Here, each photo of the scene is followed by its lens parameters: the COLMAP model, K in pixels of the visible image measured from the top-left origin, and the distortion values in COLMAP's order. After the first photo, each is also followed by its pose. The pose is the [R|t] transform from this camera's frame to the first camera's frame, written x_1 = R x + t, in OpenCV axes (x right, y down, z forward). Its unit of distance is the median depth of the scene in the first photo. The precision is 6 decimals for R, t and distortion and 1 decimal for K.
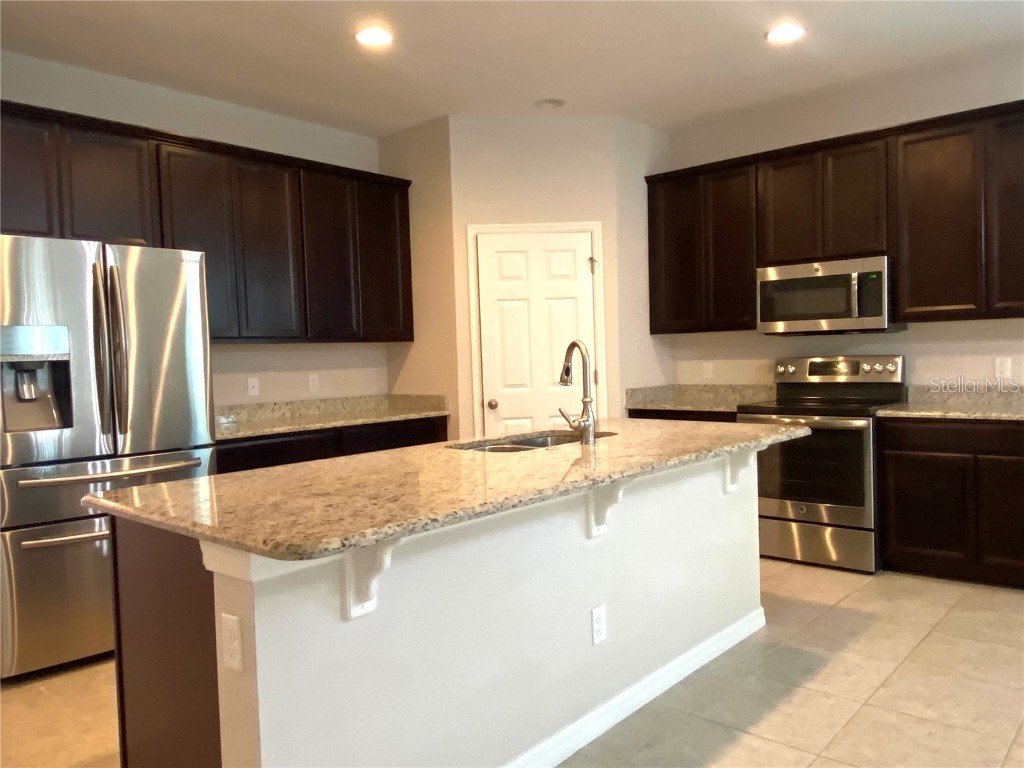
lens RADIAL K [[780.0, 0, 512.0], [0, 780.0, 384.0], [0, 0, 1]] dist [0.005910, -0.001900]
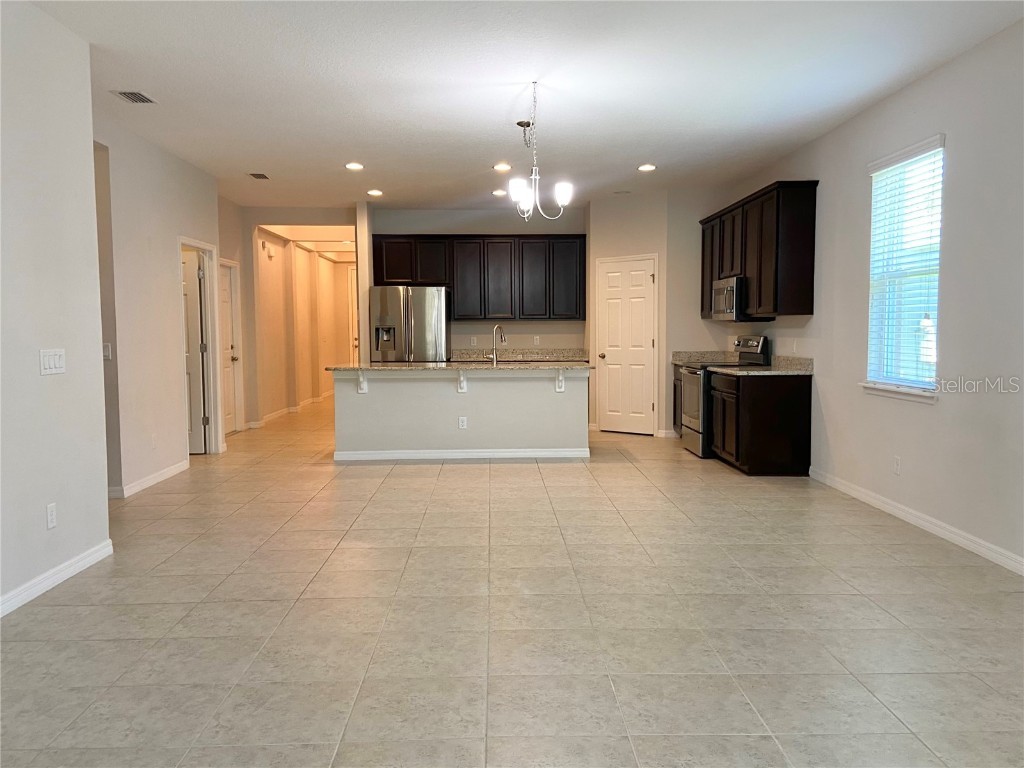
lens RADIAL K [[779.7, 0, 512.1], [0, 779.7, 371.3], [0, 0, 1]] dist [0.072359, -0.087647]
pose [[0.669067, 0.063790, -0.740460, 1.290641], [-0.042634, 0.997963, 0.047450, -0.017493], [0.741979, -0.000179, 0.670424, -0.428645]]
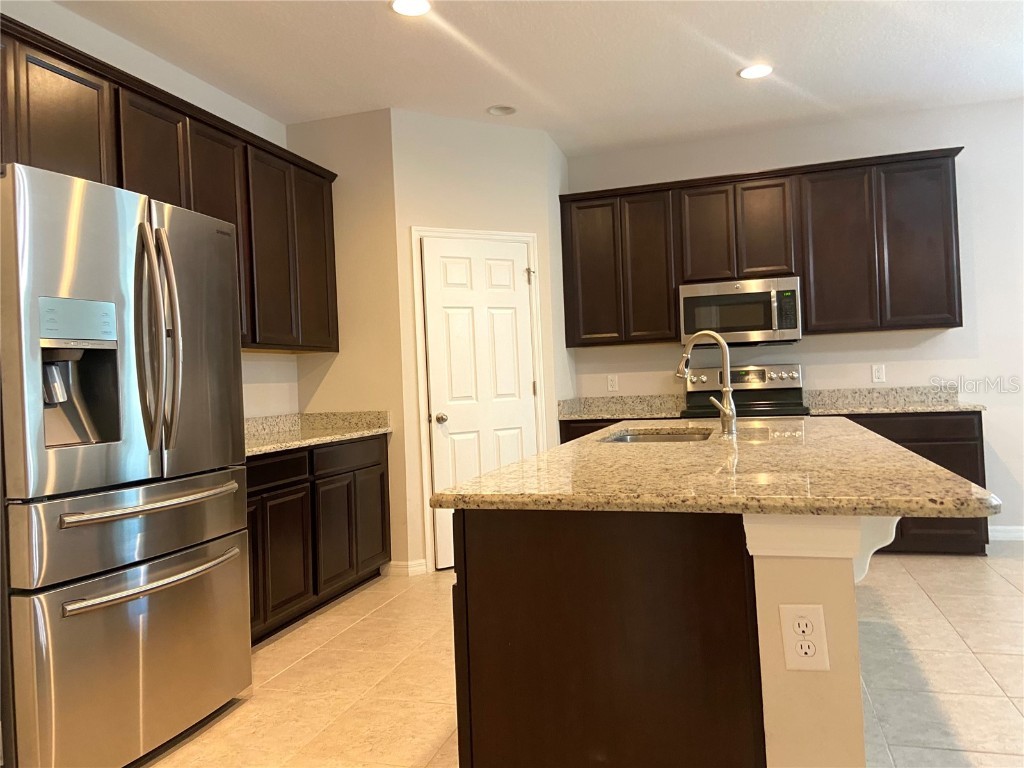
lens RADIAL K [[779.7, 0, 512.1], [0, 779.7, 371.3], [0, 0, 1]] dist [0.072359, -0.087647]
pose [[0.912256, -0.002173, 0.409614, -0.353198], [0.029042, 0.997813, -0.059386, 0.029611], [-0.408589, 0.066071, 0.910324, 0.116817]]
